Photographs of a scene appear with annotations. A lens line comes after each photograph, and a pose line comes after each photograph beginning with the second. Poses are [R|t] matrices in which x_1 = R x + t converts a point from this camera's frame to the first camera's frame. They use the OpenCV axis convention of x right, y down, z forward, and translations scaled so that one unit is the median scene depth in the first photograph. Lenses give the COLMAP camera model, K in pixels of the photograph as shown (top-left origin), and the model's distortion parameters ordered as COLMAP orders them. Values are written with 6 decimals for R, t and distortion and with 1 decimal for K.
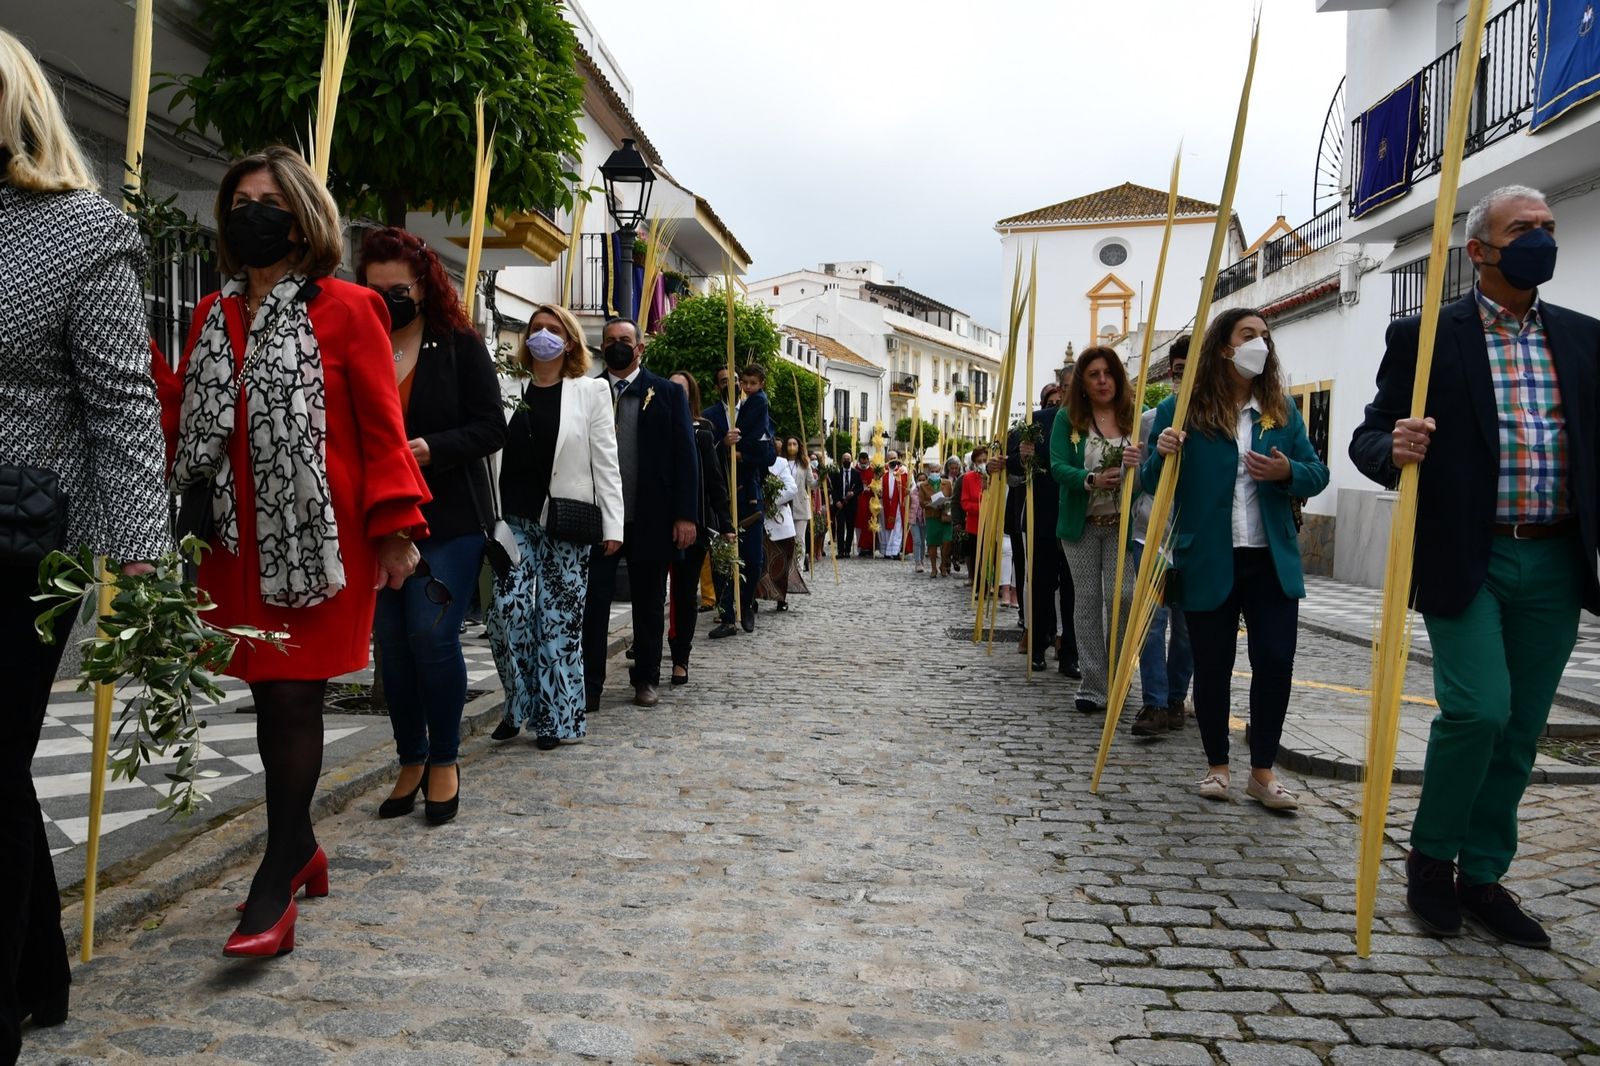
lens RADIAL K [[1235.7, 0, 790.3], [0, 1235.7, 531.7], [0, 0, 1]] dist [-0.038701, 0.000192]
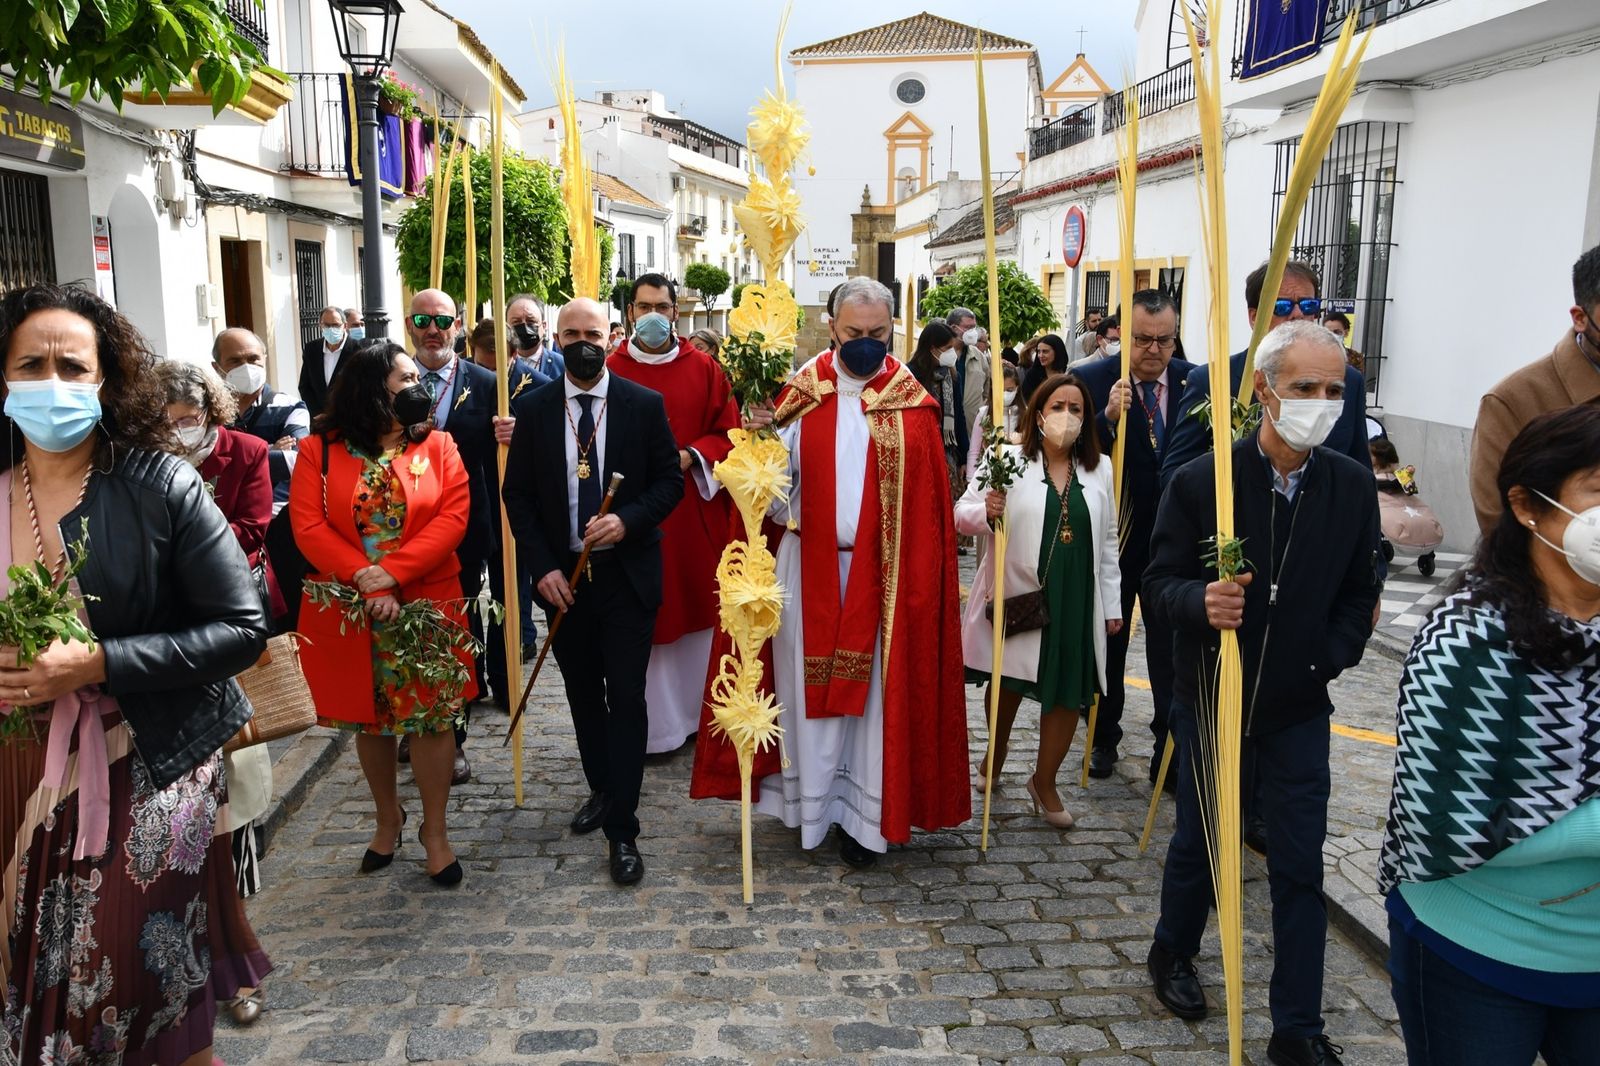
lens RADIAL K [[1240.8, 0, 792.3], [0, 1240.8, 536.5], [0, 0, 1]] dist [-0.034645, -0.002028]
pose [[0.984647, -0.038671, 0.170223, -0.003055], [0.015583, 0.990732, 0.134937, -0.013076], [-0.173863, -0.130213, 0.976123, 0.036412]]
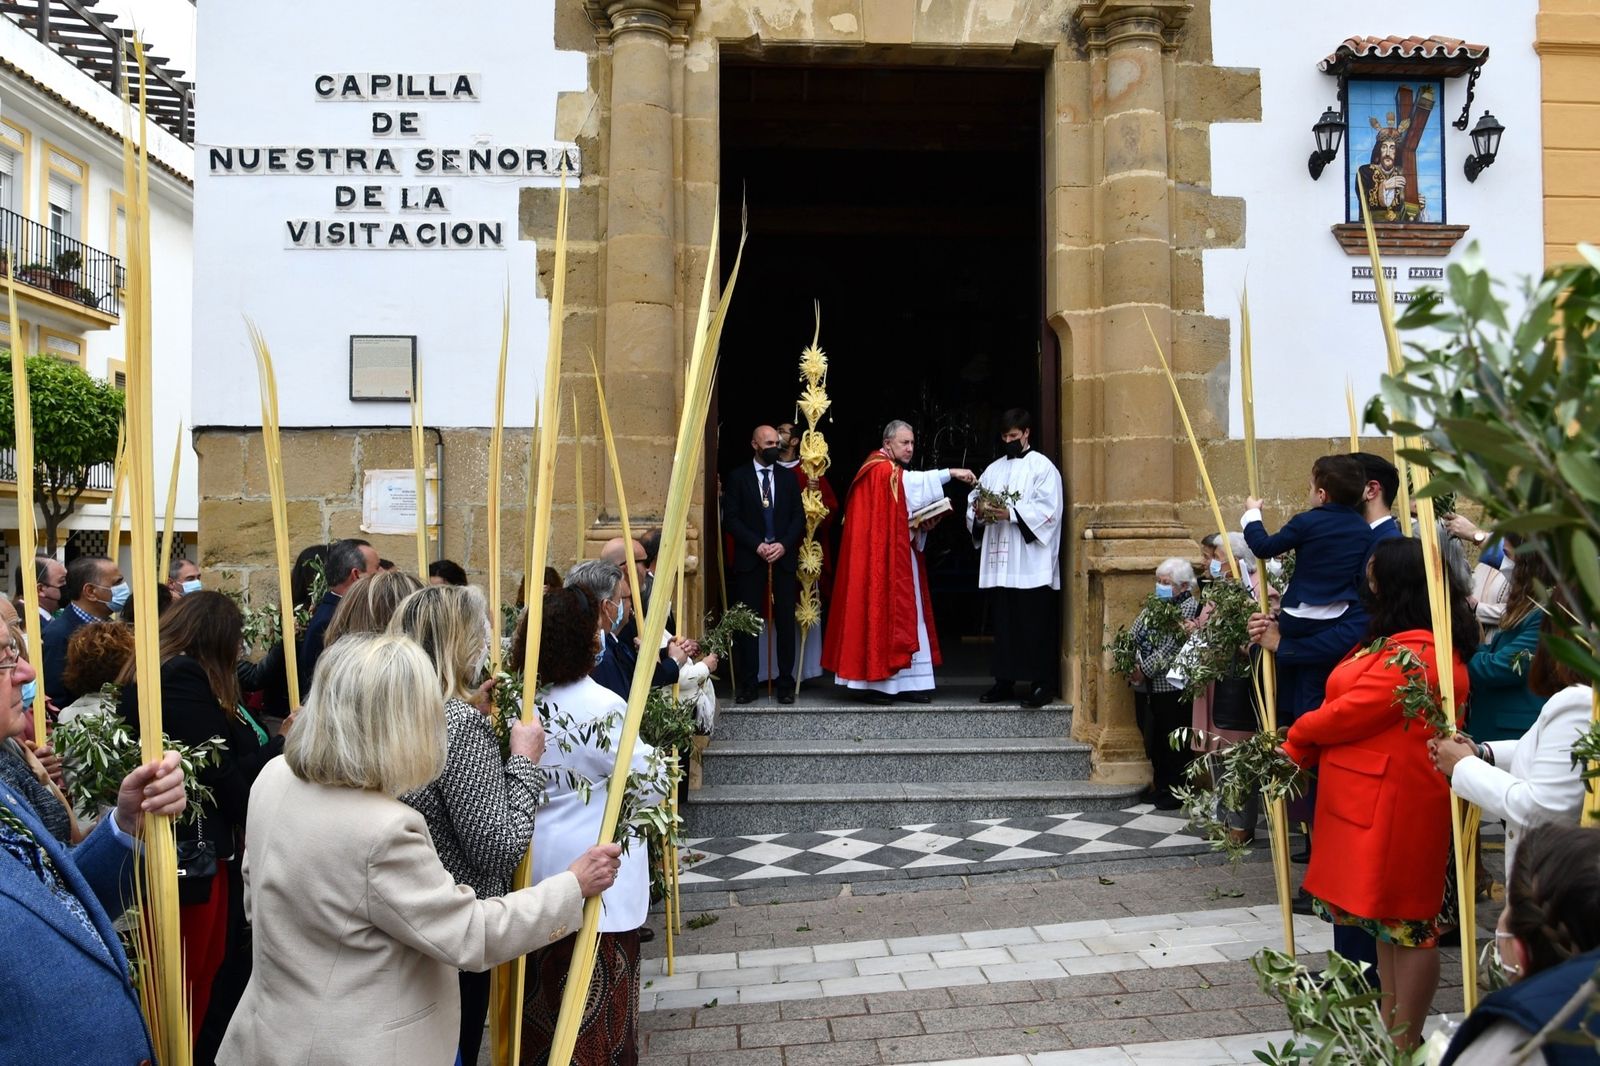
lens RADIAL K [[1235.7, 0, 790.3], [0, 1235.7, 531.7], [0, 0, 1]] dist [-0.038701, 0.000192]
pose [[0.915349, -0.011806, 0.402488, 0.163978], [0.039313, 0.997415, -0.060151, -0.034791], [-0.400737, 0.070882, 0.913447, 0.780140]]
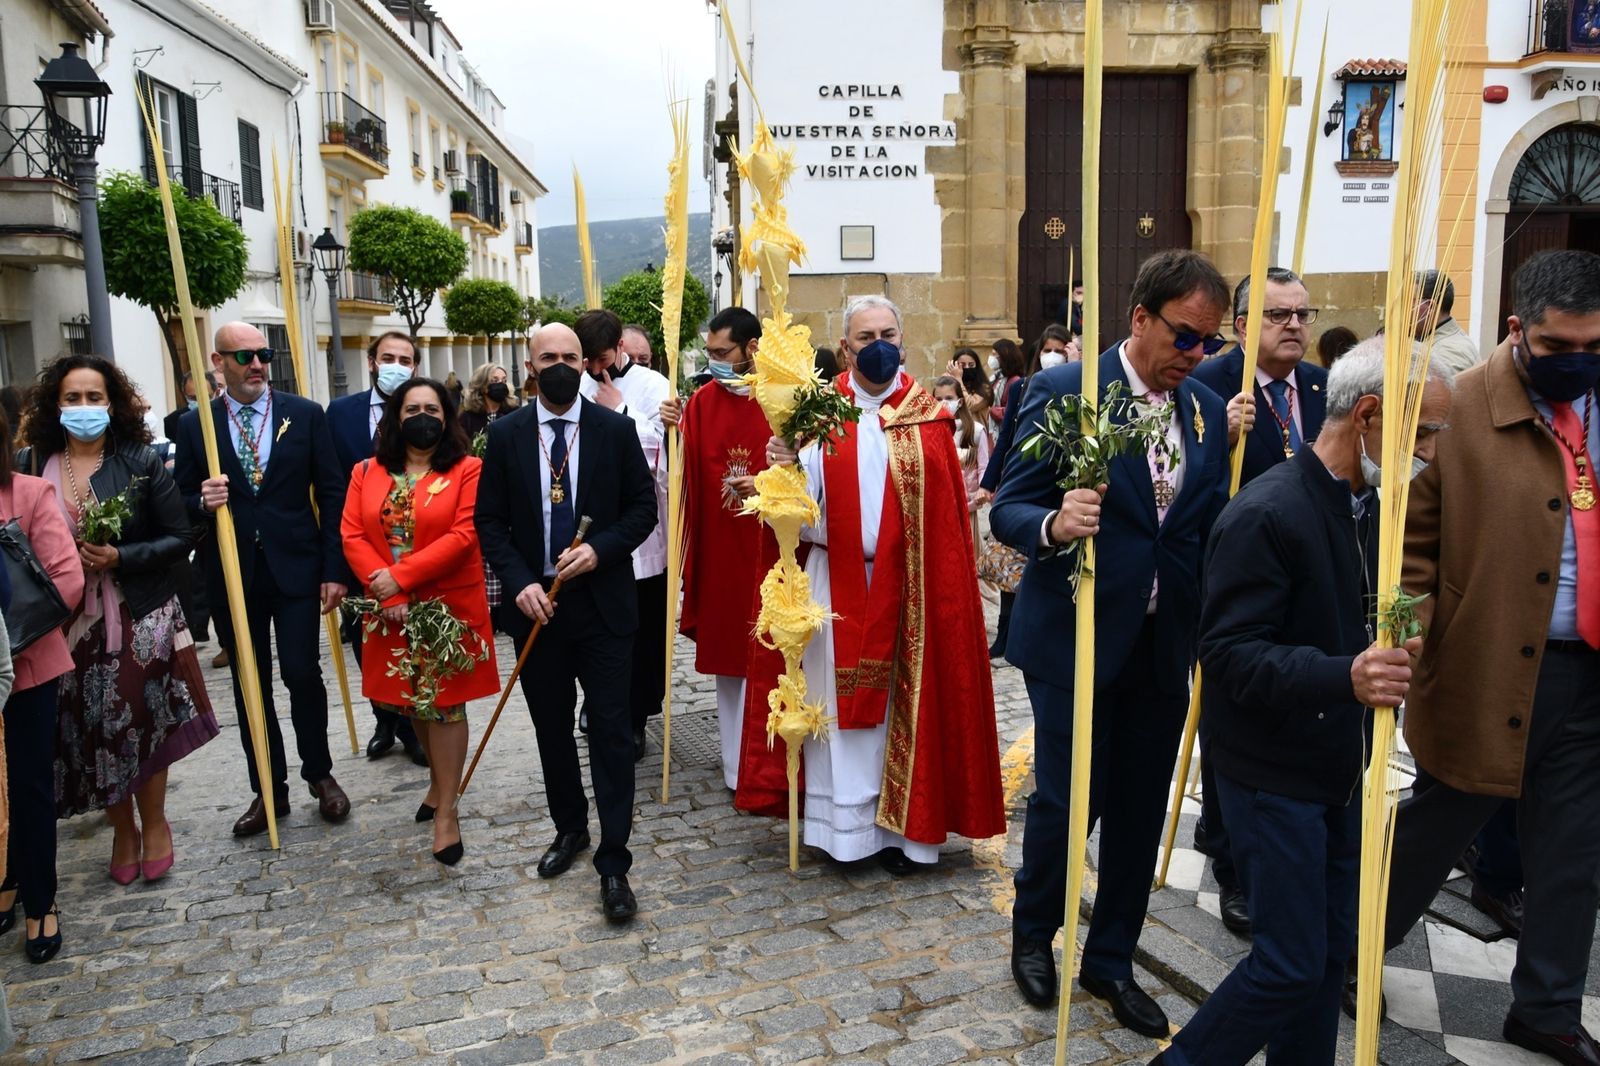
lens RADIAL K [[1235.7, 0, 790.3], [0, 1235.7, 531.7], [0, 0, 1]] dist [-0.038701, 0.000192]
pose [[0.895307, -0.097535, 0.434639, 0.039783], [0.058163, 0.992977, 0.103020, -0.029013], [-0.441635, -0.066954, 0.894693, 0.683052]]
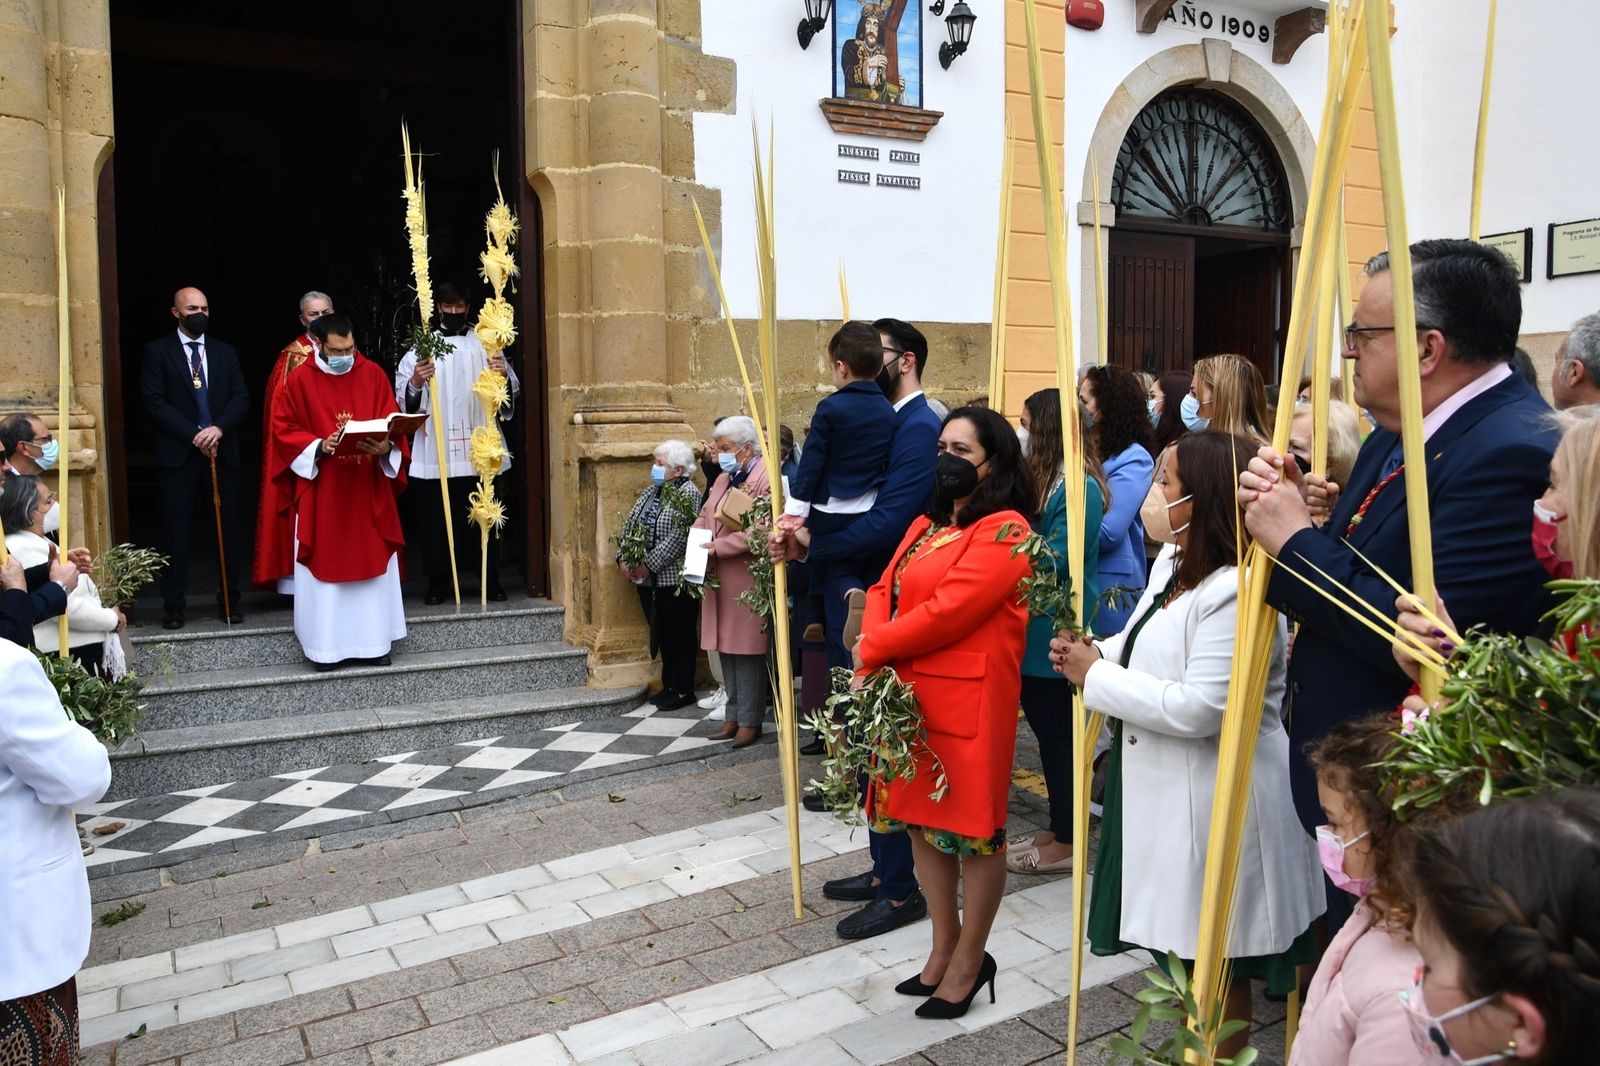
lens RADIAL K [[1235.7, 0, 790.3], [0, 1235.7, 531.7], [0, 0, 1]] dist [-0.038701, 0.000192]
pose [[0.663304, -0.080208, 0.744039, 0.170030], [0.066163, 0.996632, 0.048453, -0.034685], [-0.745419, 0.017089, 0.666377, 0.793335]]
